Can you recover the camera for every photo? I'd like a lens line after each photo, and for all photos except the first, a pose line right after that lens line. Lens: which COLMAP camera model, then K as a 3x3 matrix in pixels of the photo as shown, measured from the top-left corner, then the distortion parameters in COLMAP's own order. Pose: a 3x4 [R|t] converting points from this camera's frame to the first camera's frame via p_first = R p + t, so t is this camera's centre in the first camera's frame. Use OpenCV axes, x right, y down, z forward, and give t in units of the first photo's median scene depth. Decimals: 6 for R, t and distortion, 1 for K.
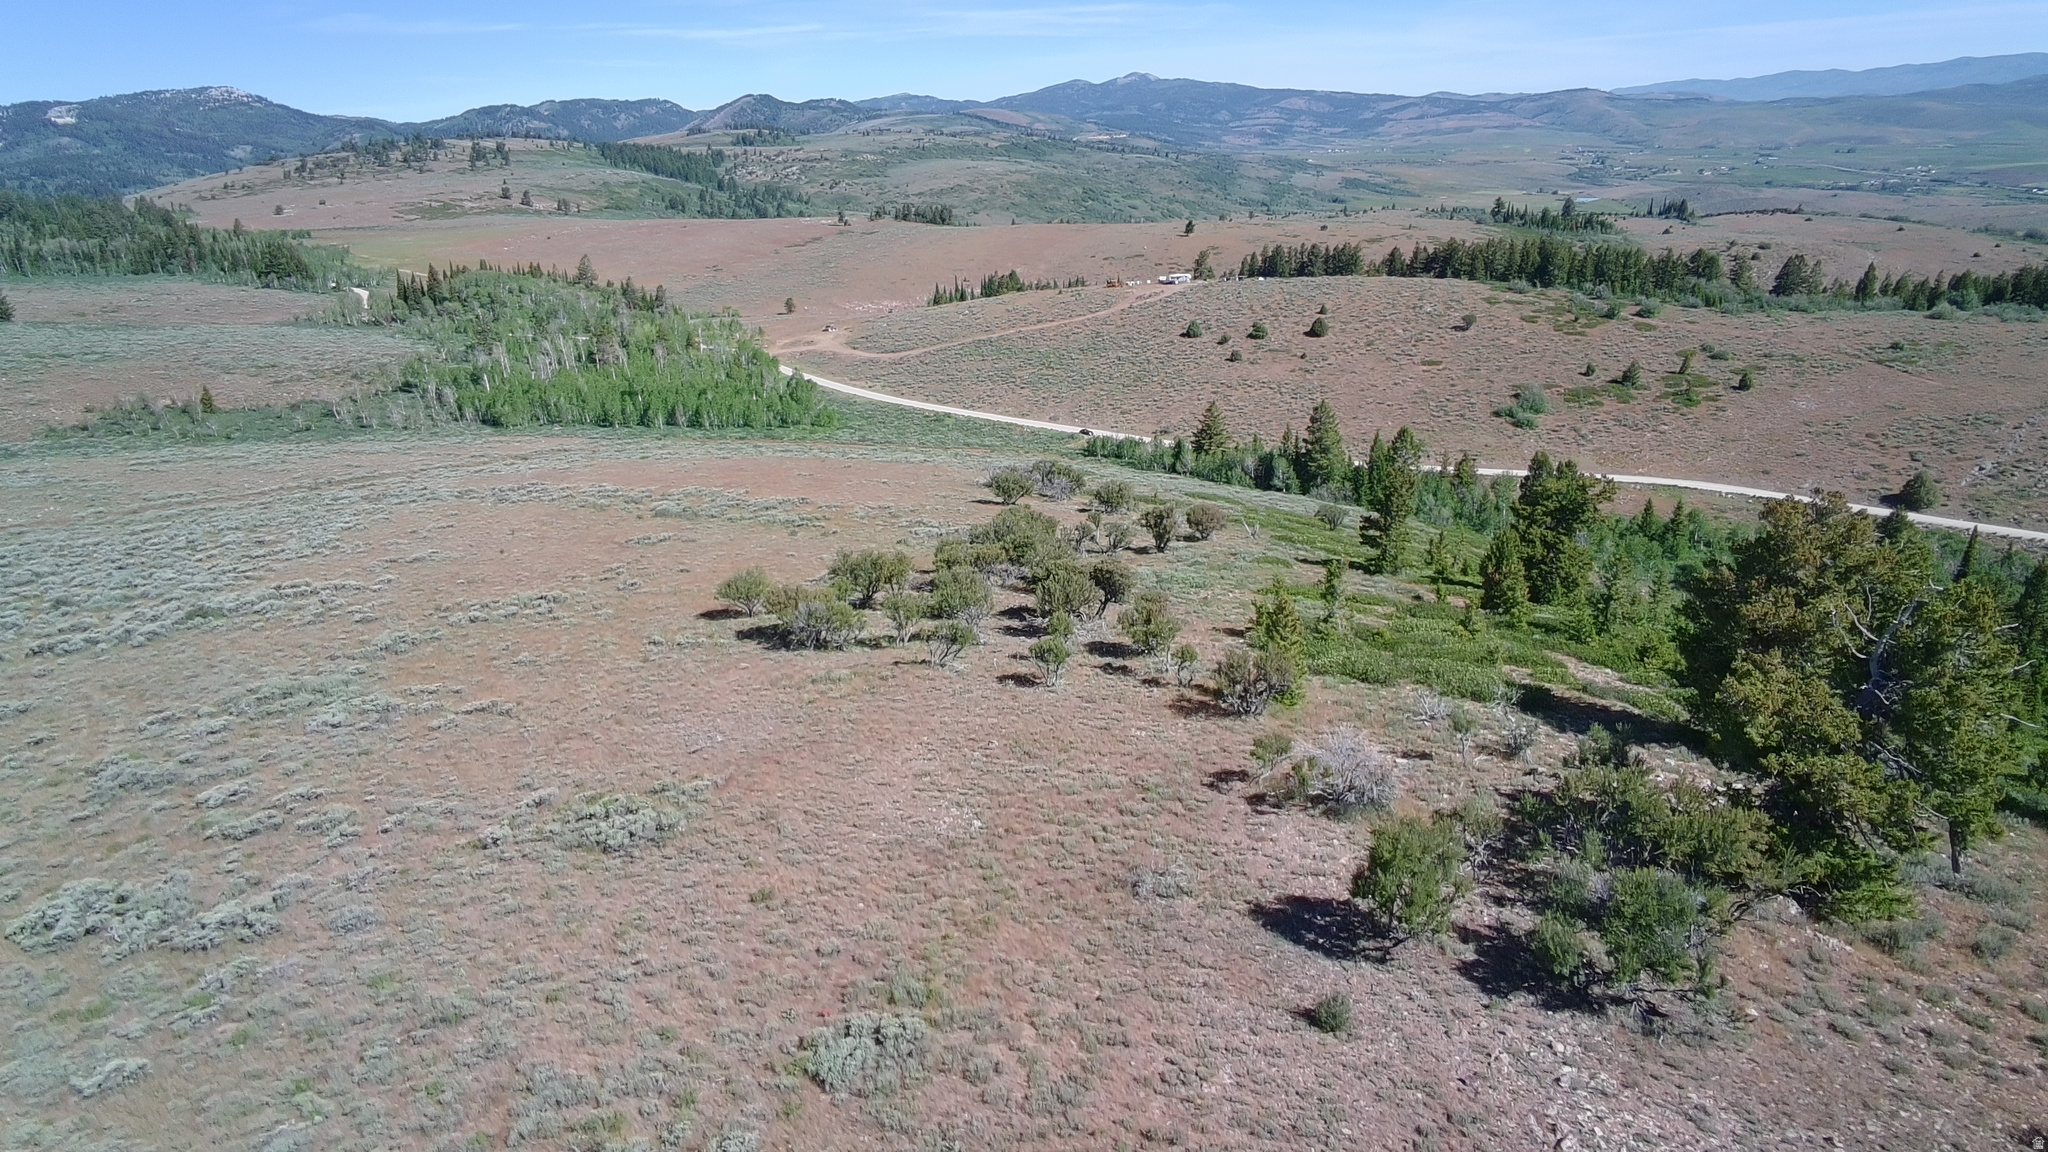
lens RADIAL K [[1264.4, 0, 1023.4], [0, 1264.4, 570.6], [0, 0, 1]] dist [-0.069154, 0.054059]
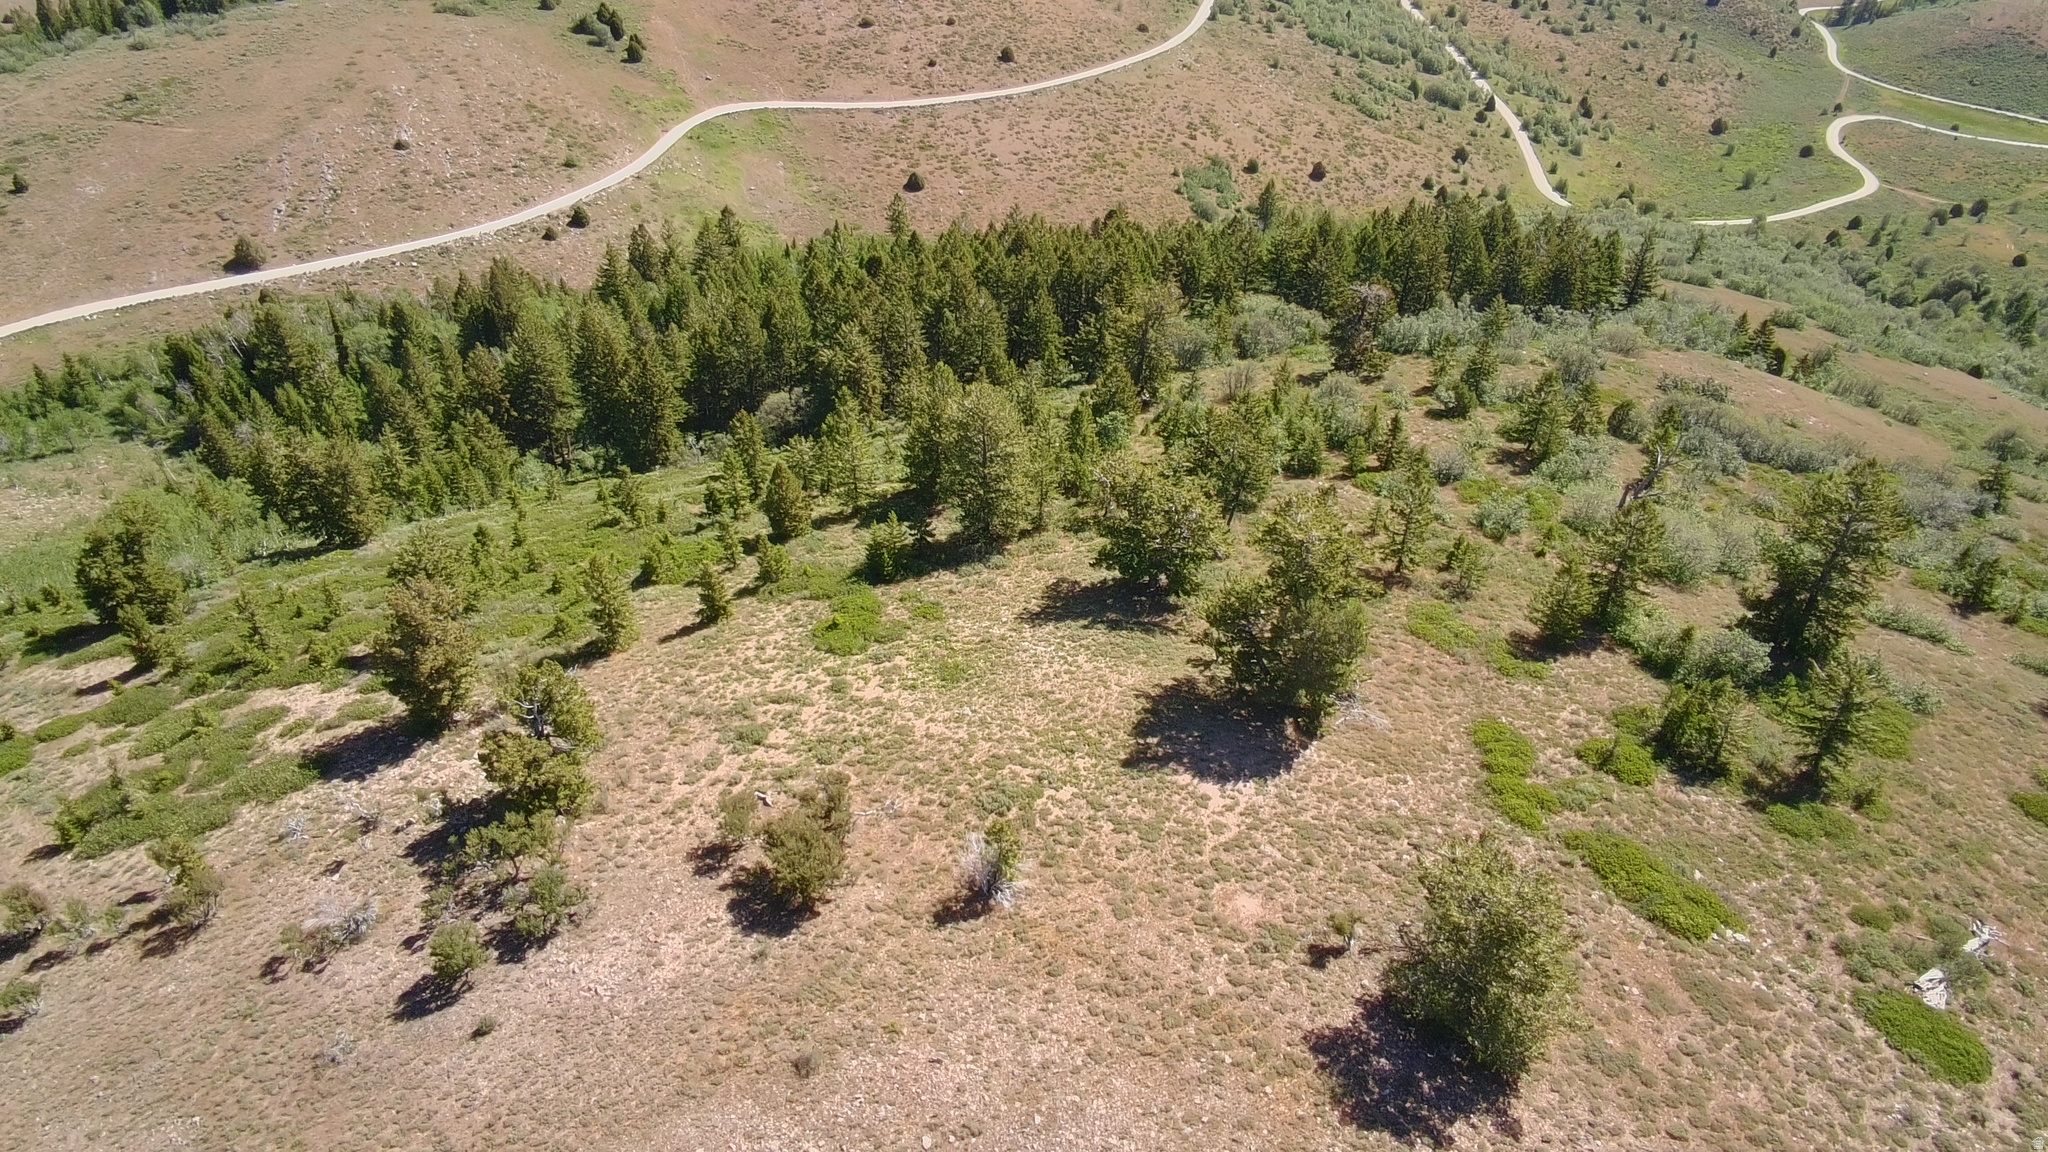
lens RADIAL K [[1266.4, 0, 1023.4], [0, 1266.4, 573.4], [0, 0, 1]] dist [-0.072274, 0.056761]
pose [[0.324604, -0.543640, 0.774008, -0.045276], [0.305798, 0.834691, 0.458016, -0.065364], [-0.895053, 0.088016, 0.437188, -0.056347]]
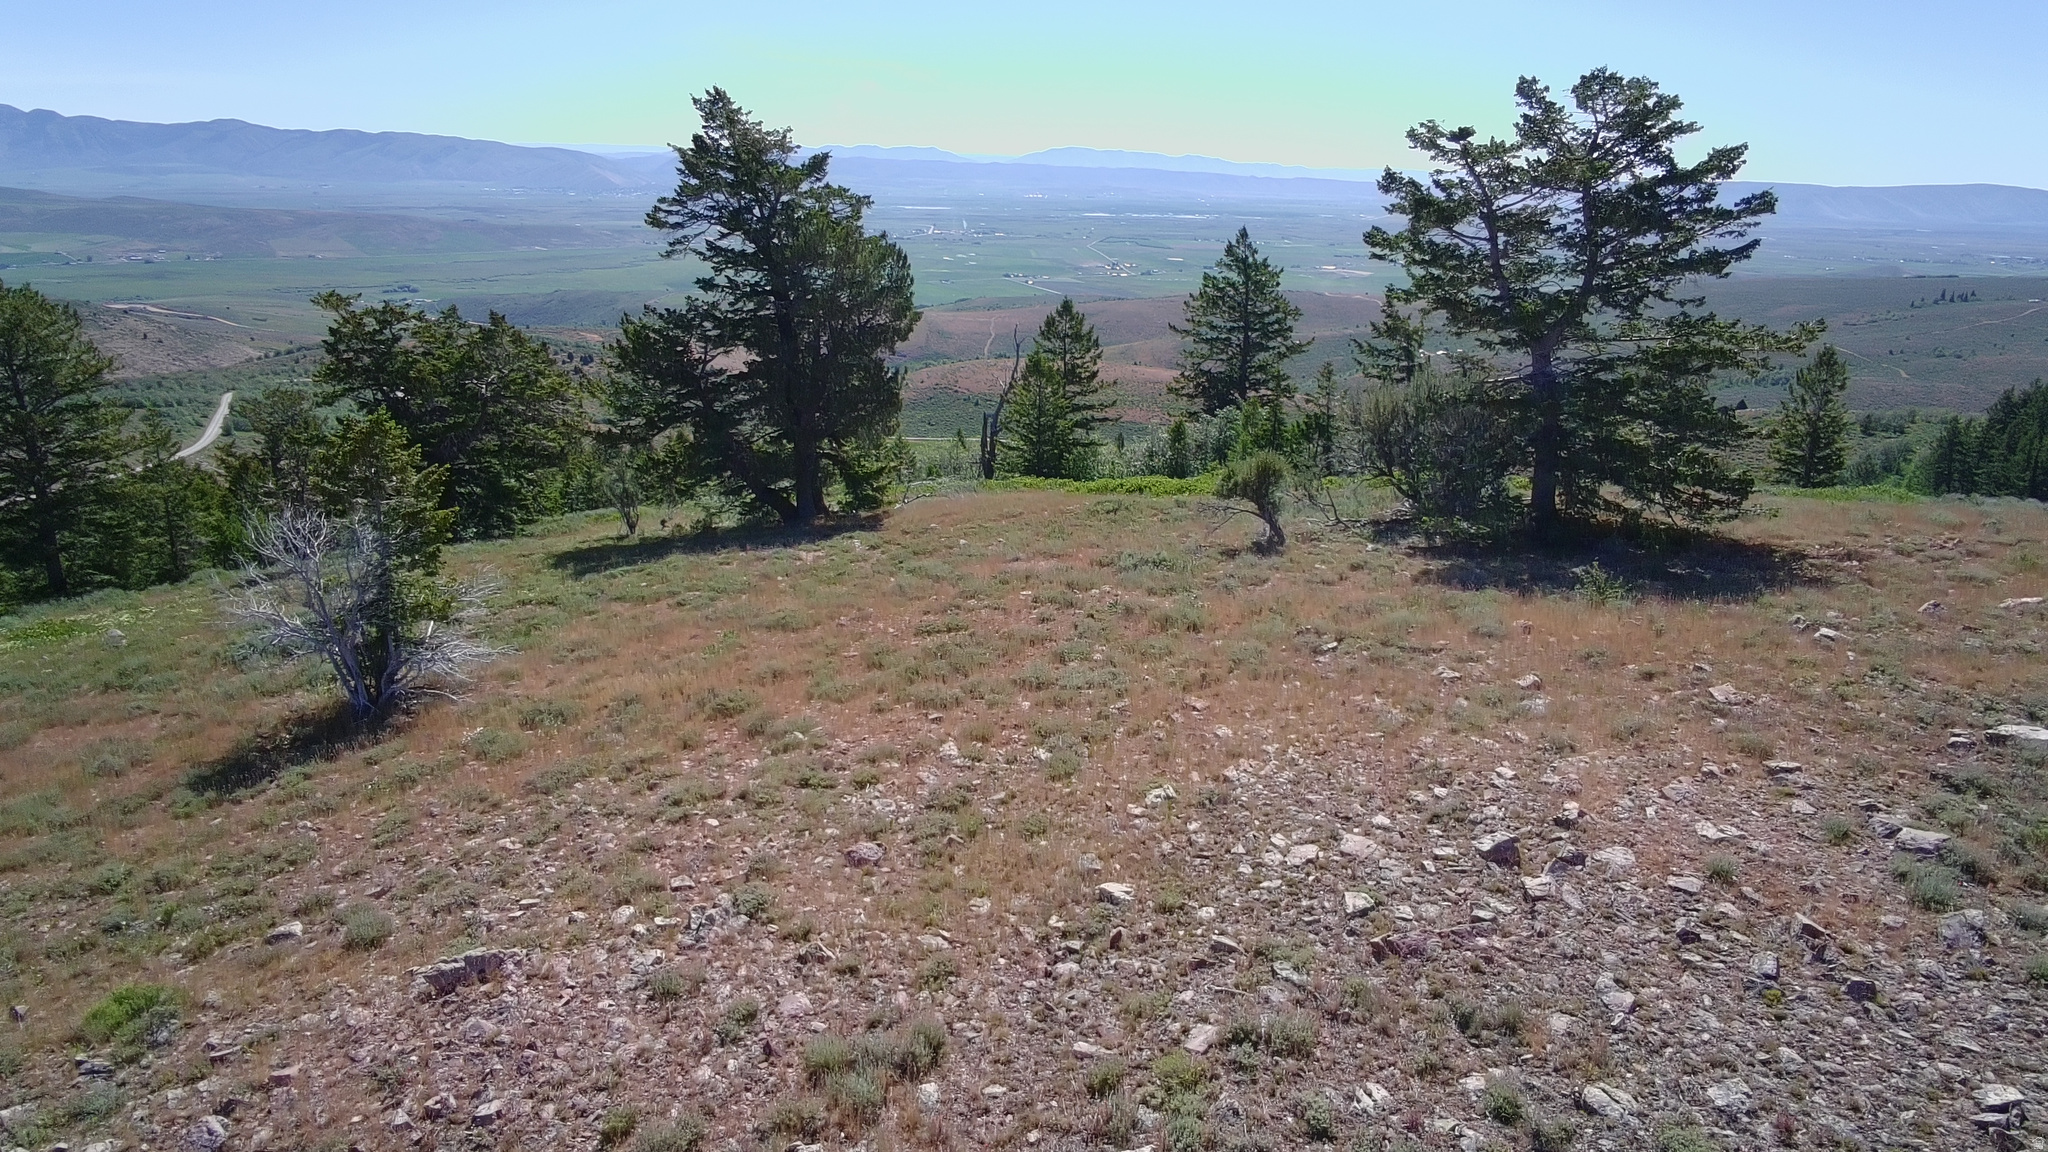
lens RADIAL K [[1264.4, 0, 1023.4], [0, 1264.4, 570.6], [0, 0, 1]] dist [-0.069154, 0.054059]
pose [[-0.392233, -0.226443, 0.891559, 0.001768], [0.308404, 0.880758, 0.359379, 0.022409], [-0.866626, 0.415920, -0.275626, 0.007741]]
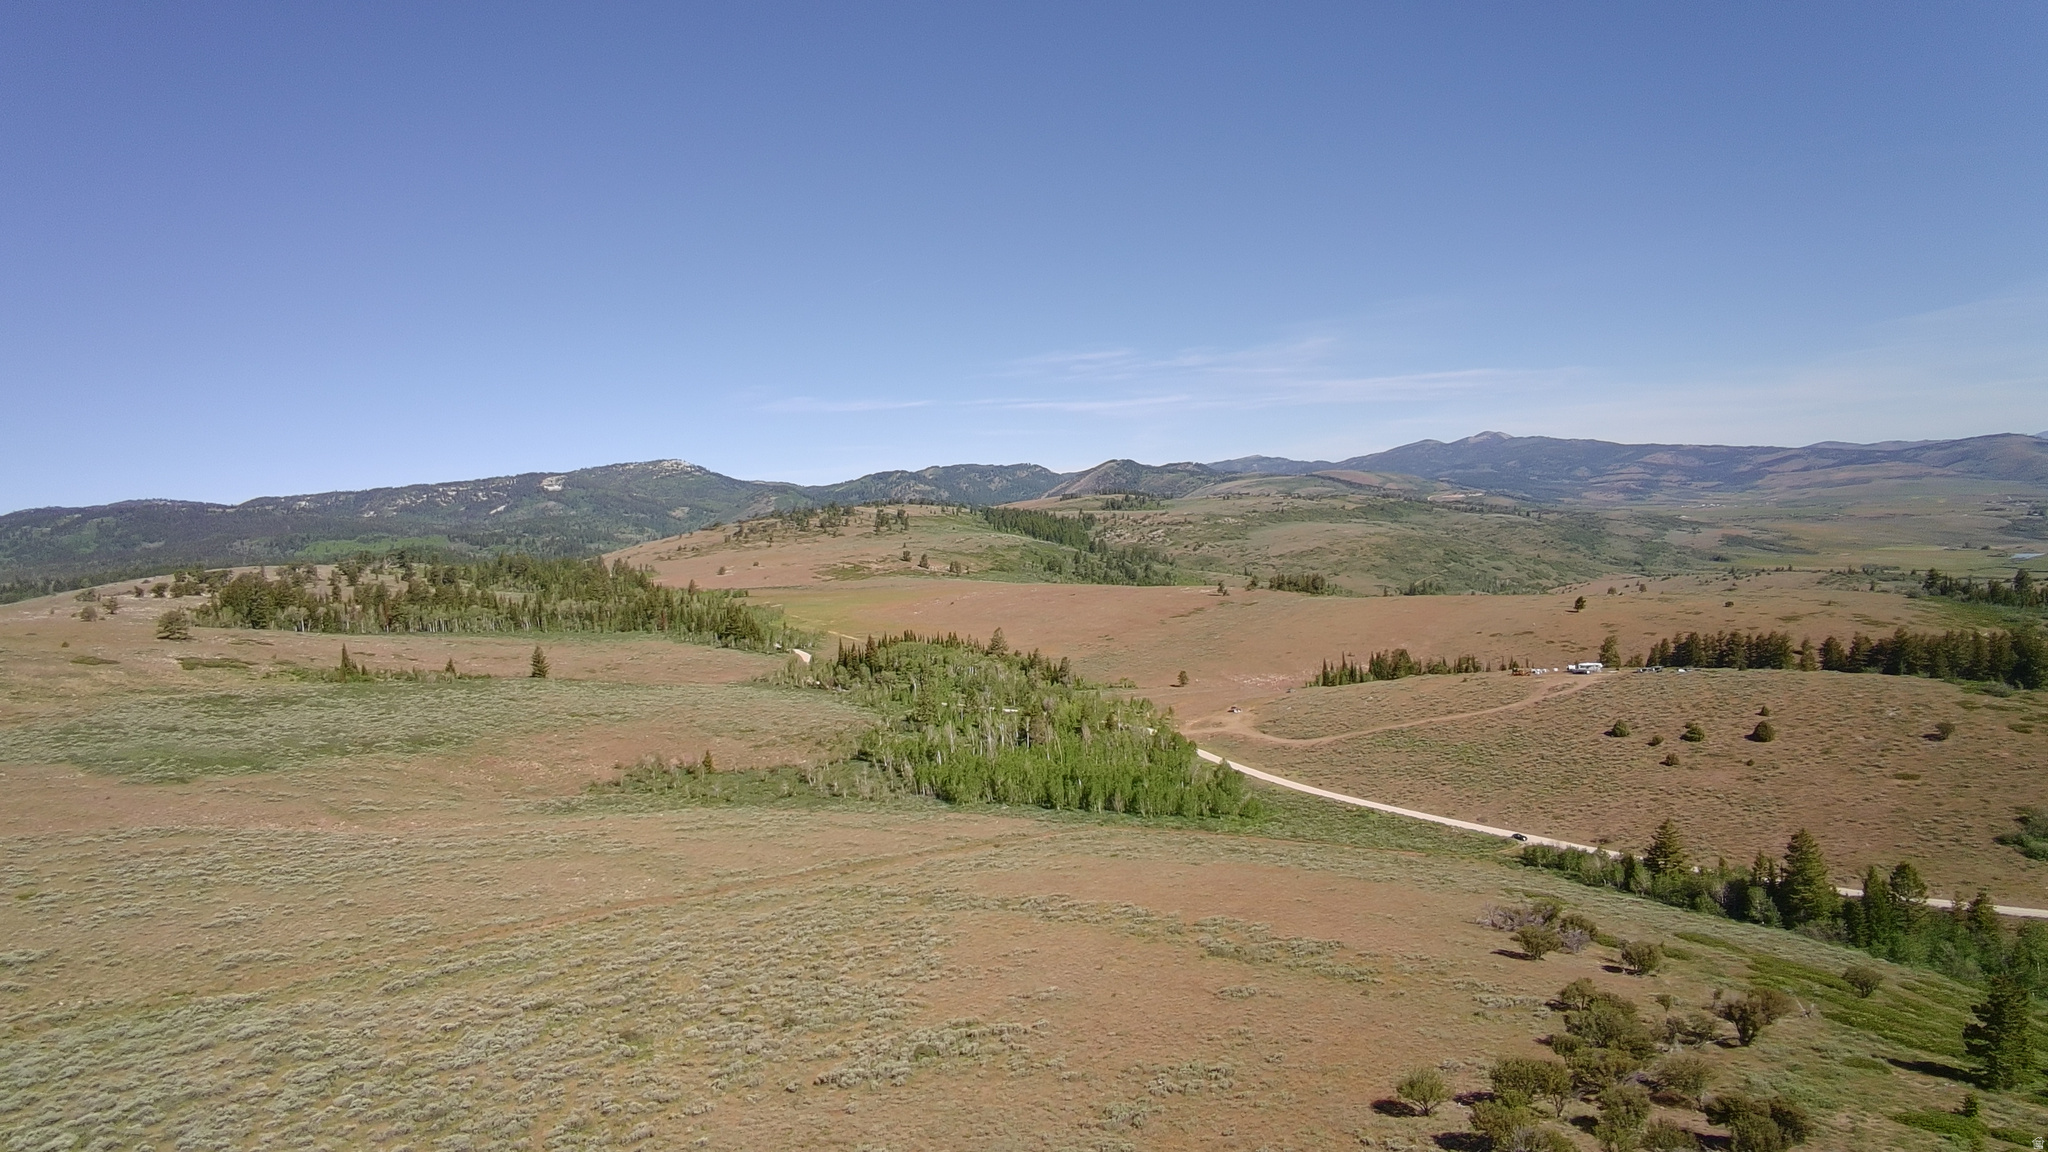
lens RADIAL K [[1264.4, 0, 1023.4], [0, 1264.4, 570.6], [0, 0, 1]] dist [-0.069154, 0.054059]
pose [[0.963809, 0.003393, -0.266572, -0.042362], [-0.075198, 0.962776, -0.259629, -0.018338], [0.255768, 0.270278, 0.928188, -0.039549]]
